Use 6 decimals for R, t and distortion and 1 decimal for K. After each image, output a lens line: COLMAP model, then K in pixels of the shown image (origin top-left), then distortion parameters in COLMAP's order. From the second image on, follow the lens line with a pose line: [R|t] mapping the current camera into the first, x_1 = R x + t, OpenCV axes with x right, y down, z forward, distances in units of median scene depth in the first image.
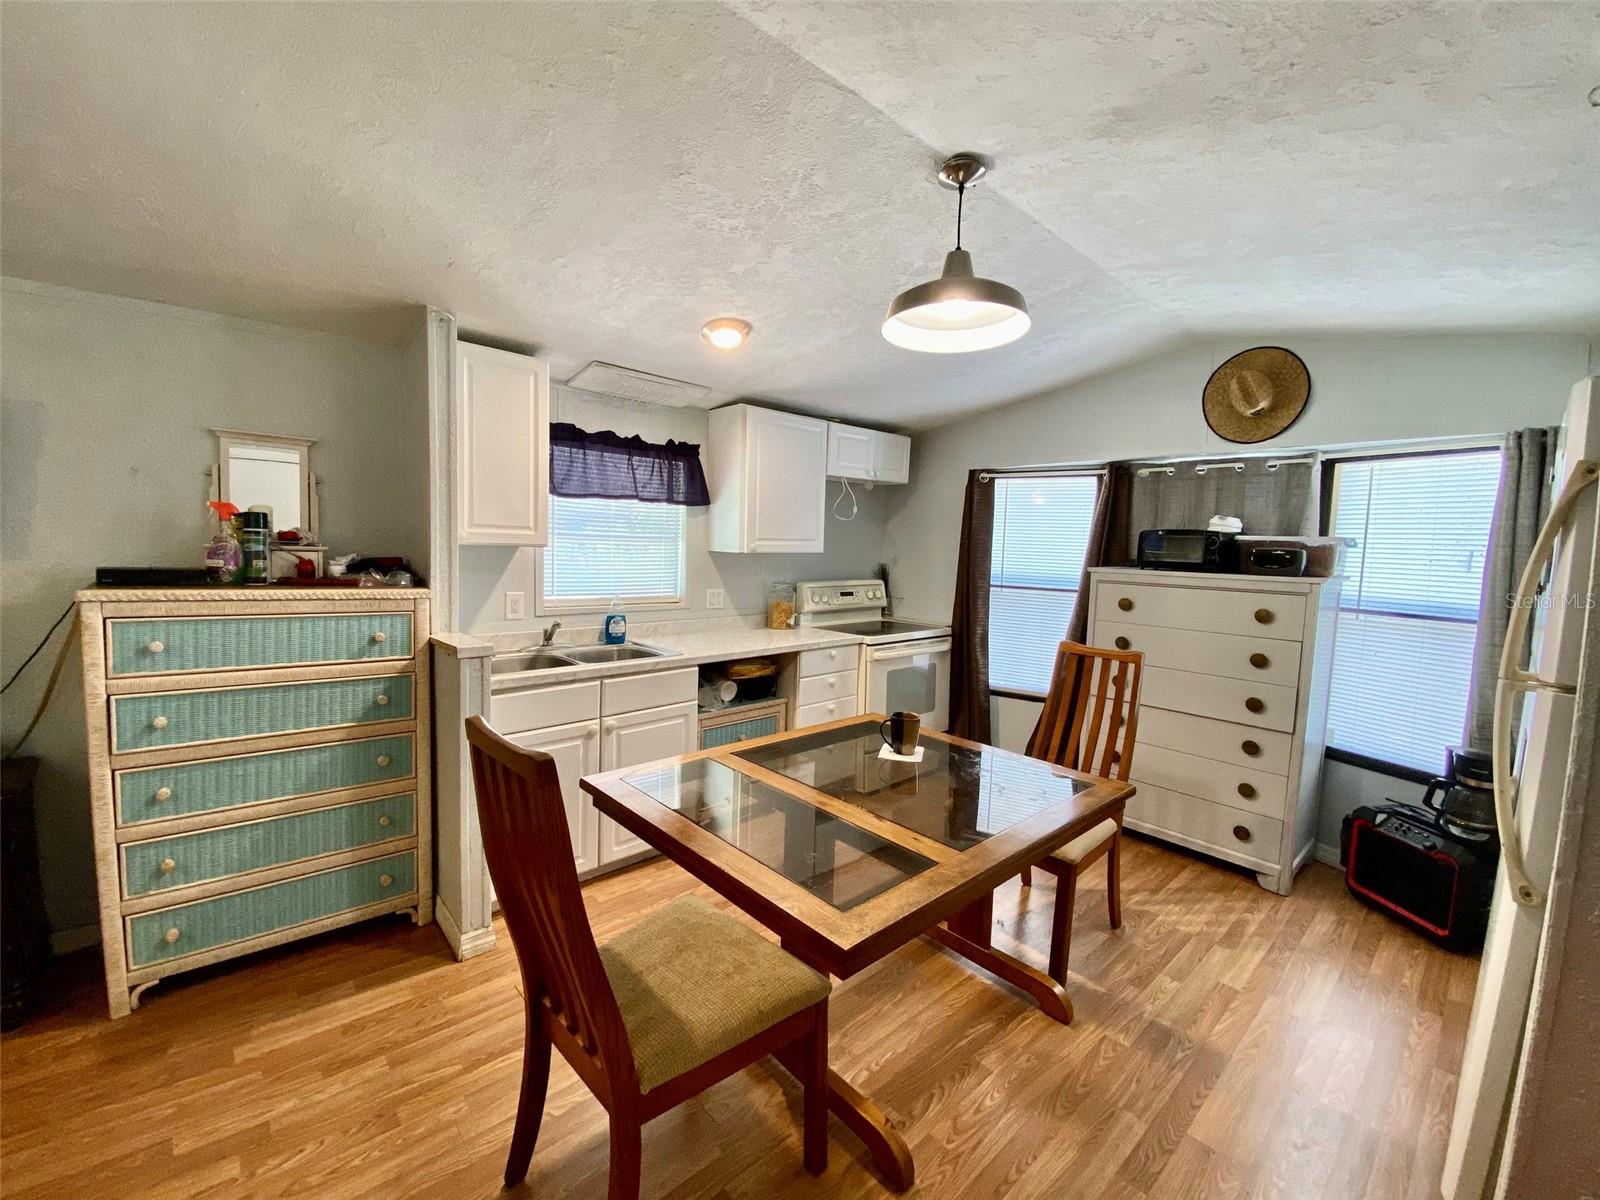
lens RADIAL K [[651.3, 0, 791.7], [0, 651.3, 607.9], [0, 0, 1]] dist [0.006880, -0.009438]
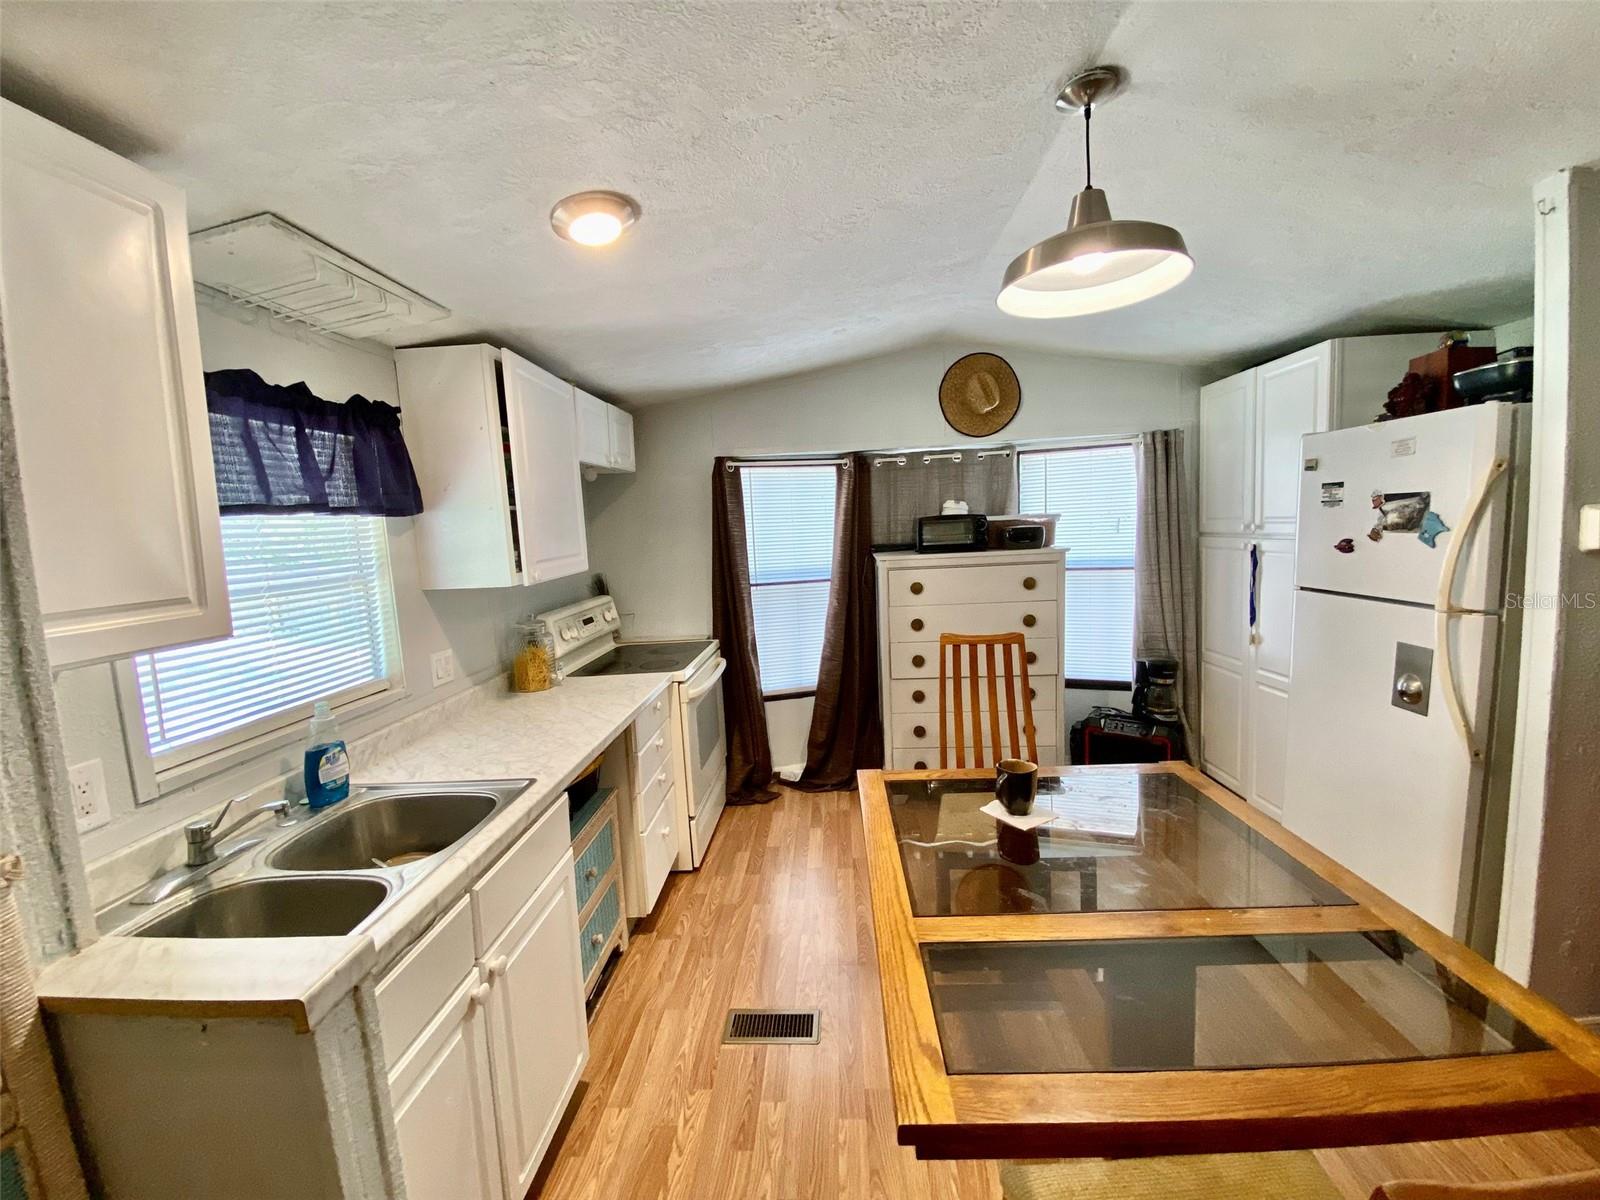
lens RADIAL K [[651.3, 0, 804.6], [0, 651.3, 601.6], [0, 0, 1]] dist [0.006880, -0.009438]
pose [[0.695053, -0.147246, 0.703719, -0.338607], [0.136624, 0.988018, 0.071791, -0.080417], [-0.705858, 0.046246, 0.706842, 0.373341]]
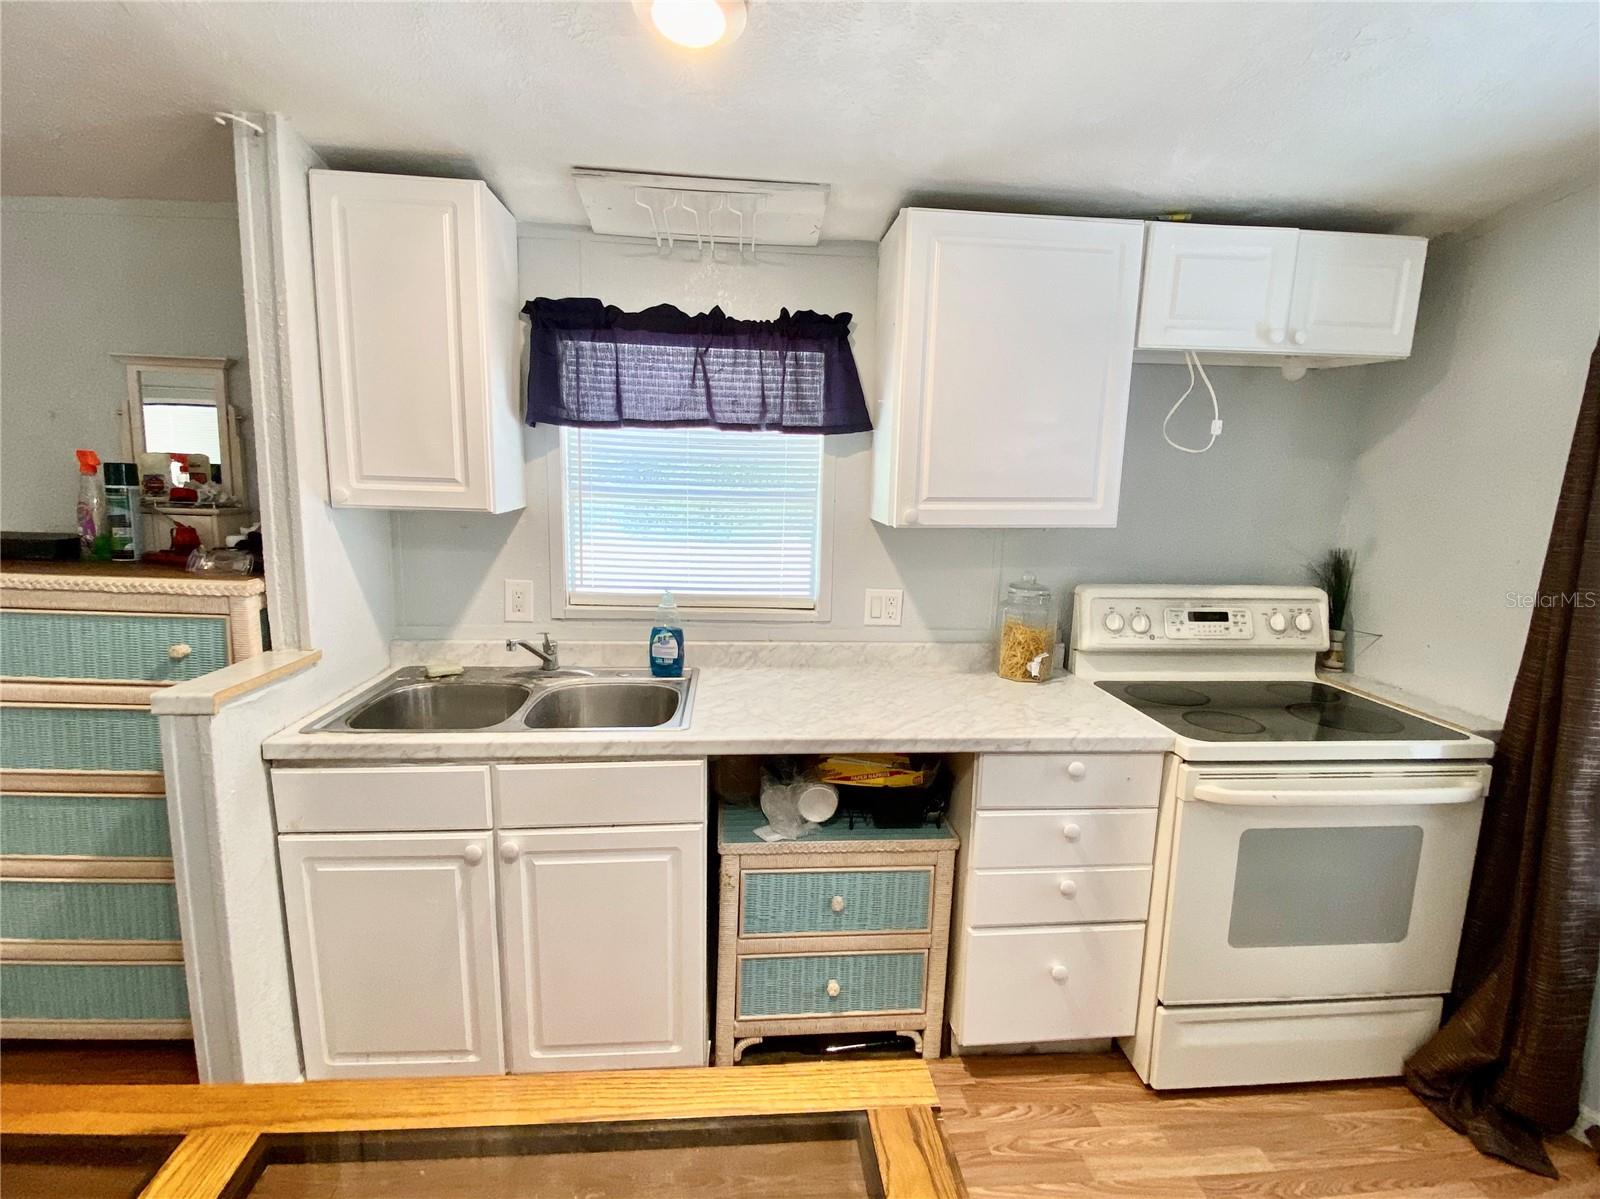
lens RADIAL K [[755.8, 0, 787.9], [0, 755.8, 601.3], [0, 0, 1]] dist [0.005946, -0.006970]
pose [[0.798415, 0.097794, -0.594113, 0.208942], [-0.062980, 0.994873, 0.079124, -0.070678], [0.598805, -0.025756, 0.800481, 0.507526]]
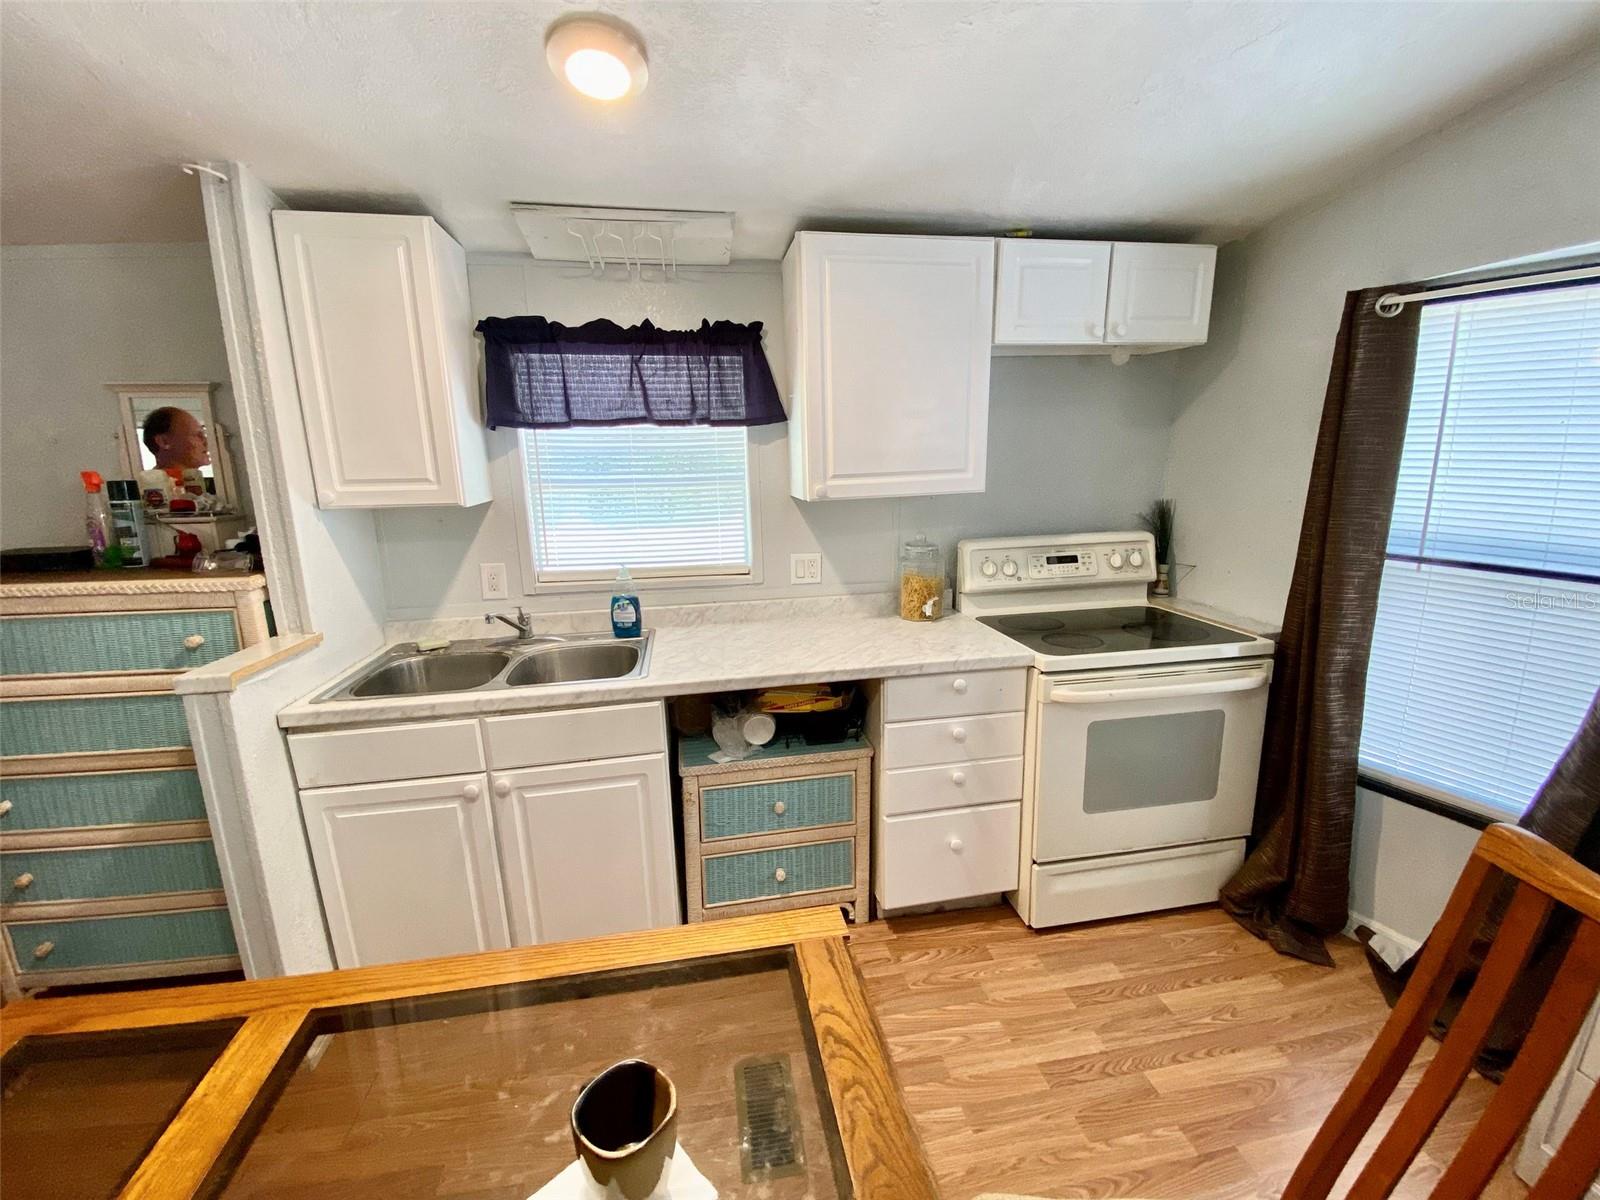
lens RADIAL K [[650.2, 0, 790.5], [0, 650.2, 603.2], [0, 0, 1]] dist [0.001569, -0.007291]
pose [[0.847311, 0.071016, -0.526327, 0.236124], [-0.007398, 0.992502, 0.122007, -0.065212], [0.531045, -0.099484, 0.841483, 0.495269]]
